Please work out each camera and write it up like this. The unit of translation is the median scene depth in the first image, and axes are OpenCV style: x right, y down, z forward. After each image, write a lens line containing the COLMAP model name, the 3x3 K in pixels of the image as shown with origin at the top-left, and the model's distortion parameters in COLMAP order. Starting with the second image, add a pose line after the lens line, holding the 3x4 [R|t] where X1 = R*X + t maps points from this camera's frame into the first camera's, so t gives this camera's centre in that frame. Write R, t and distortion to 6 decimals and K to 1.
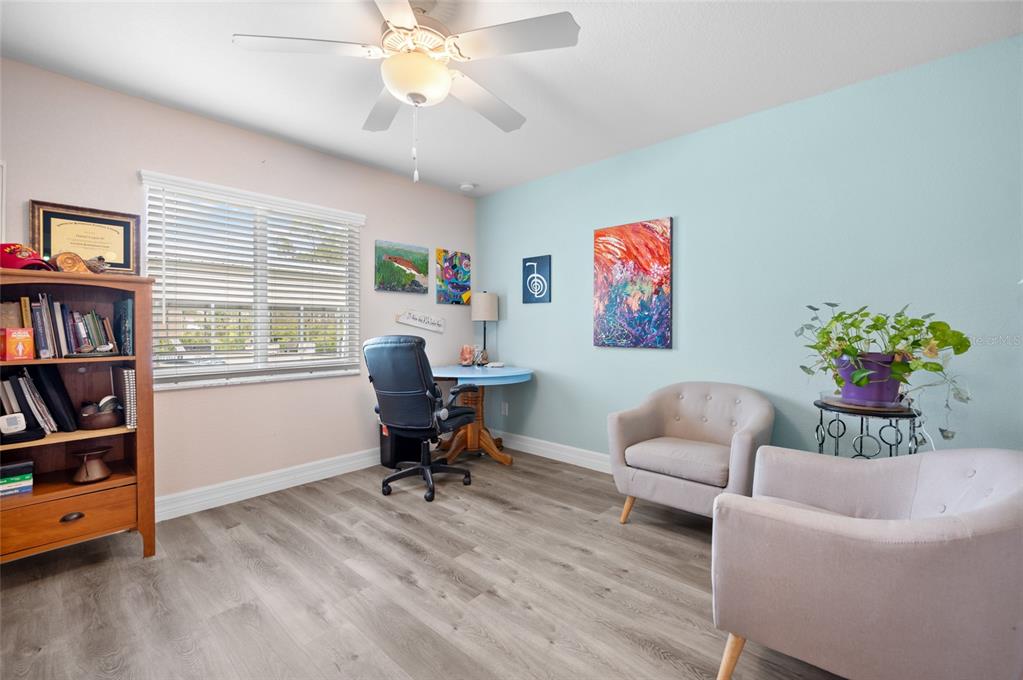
lens RADIAL K [[431.4, 0, 511.0], [0, 431.4, 328.5], [0, 0, 1]] dist [-0.007331, -0.000033]
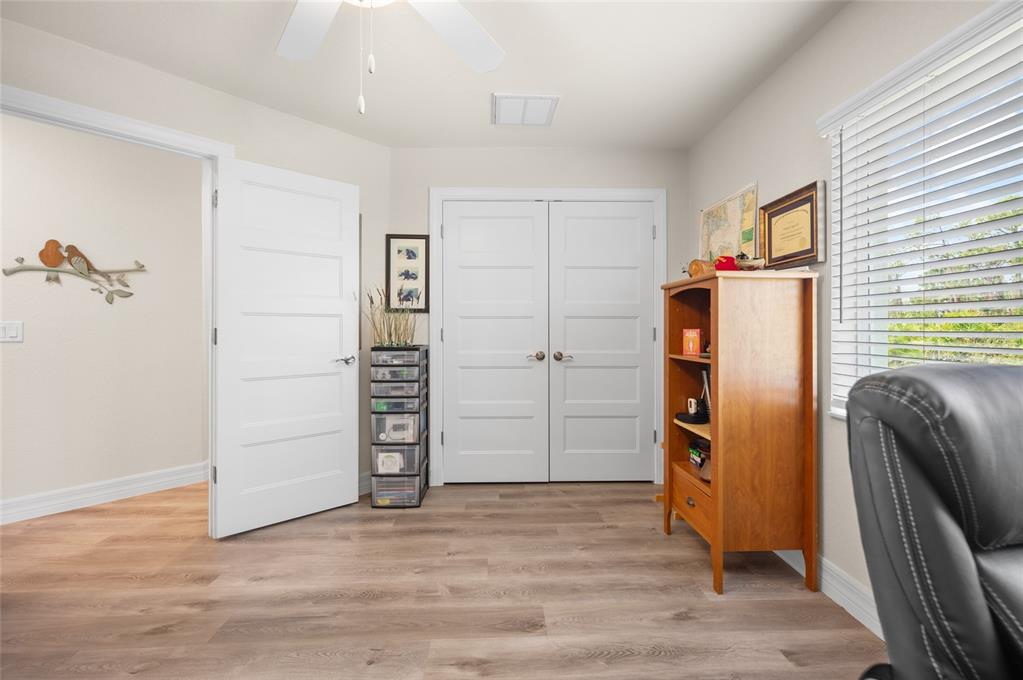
lens RADIAL K [[431.4, 0, 511.0], [0, 431.4, 328.5], [0, 0, 1]] dist [-0.007331, -0.000033]
pose [[-0.722302, -0.002347, -0.691574, 0.065635], [0.001058, 0.999989, -0.004499, 0.002702], [0.691577, -0.003982, -0.722292, 1.458104]]
